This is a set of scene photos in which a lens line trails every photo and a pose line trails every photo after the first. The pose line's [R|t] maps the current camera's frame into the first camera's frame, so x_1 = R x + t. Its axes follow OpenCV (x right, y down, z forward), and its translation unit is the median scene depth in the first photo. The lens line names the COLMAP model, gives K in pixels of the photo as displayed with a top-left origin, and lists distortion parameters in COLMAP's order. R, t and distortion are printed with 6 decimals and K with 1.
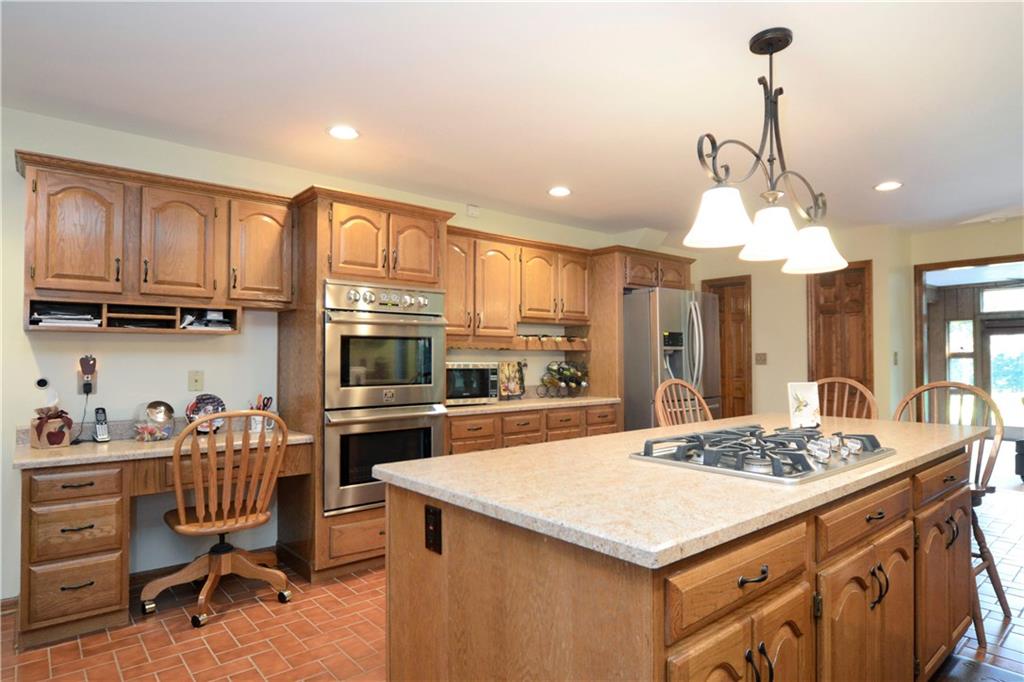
lens RADIAL K [[574.2, 0, 512.0], [0, 574.2, 341.0], [0, 0, 1]] dist [-0.001698, -0.000017]
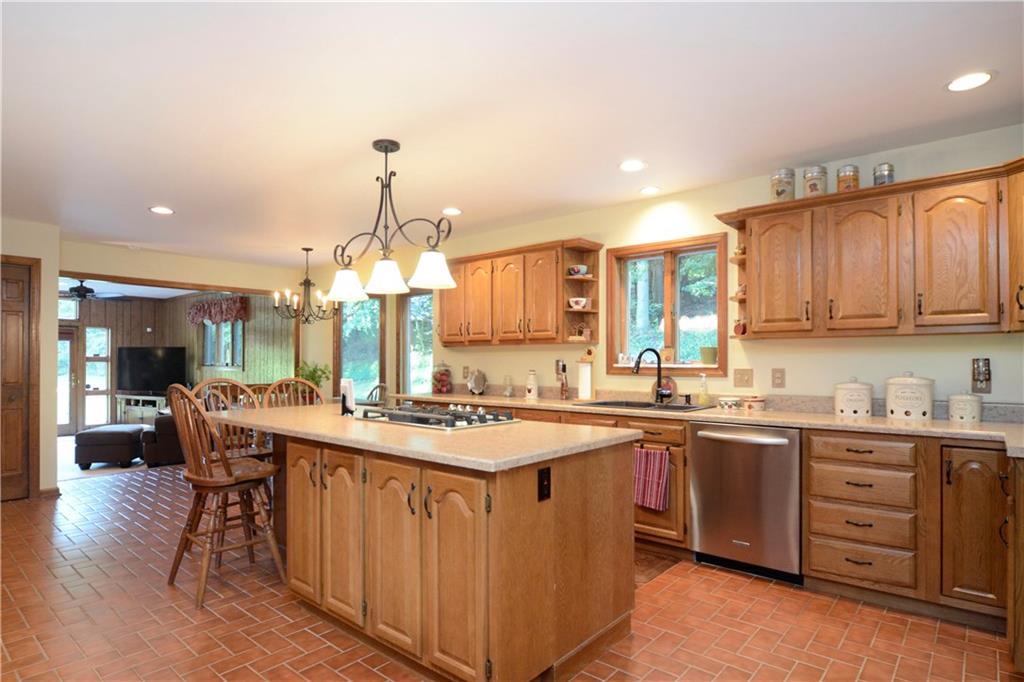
lens RADIAL K [[561.9, 0, 514.0], [0, 561.9, 357.9], [0, 0, 1]] dist [-0.015823, 0.000230]
pose [[-0.153250, 0.006332, 0.988167, -1.456132], [-0.026856, 0.999583, -0.010571, 0.036426], [-0.987823, -0.028158, -0.153016, 1.272159]]
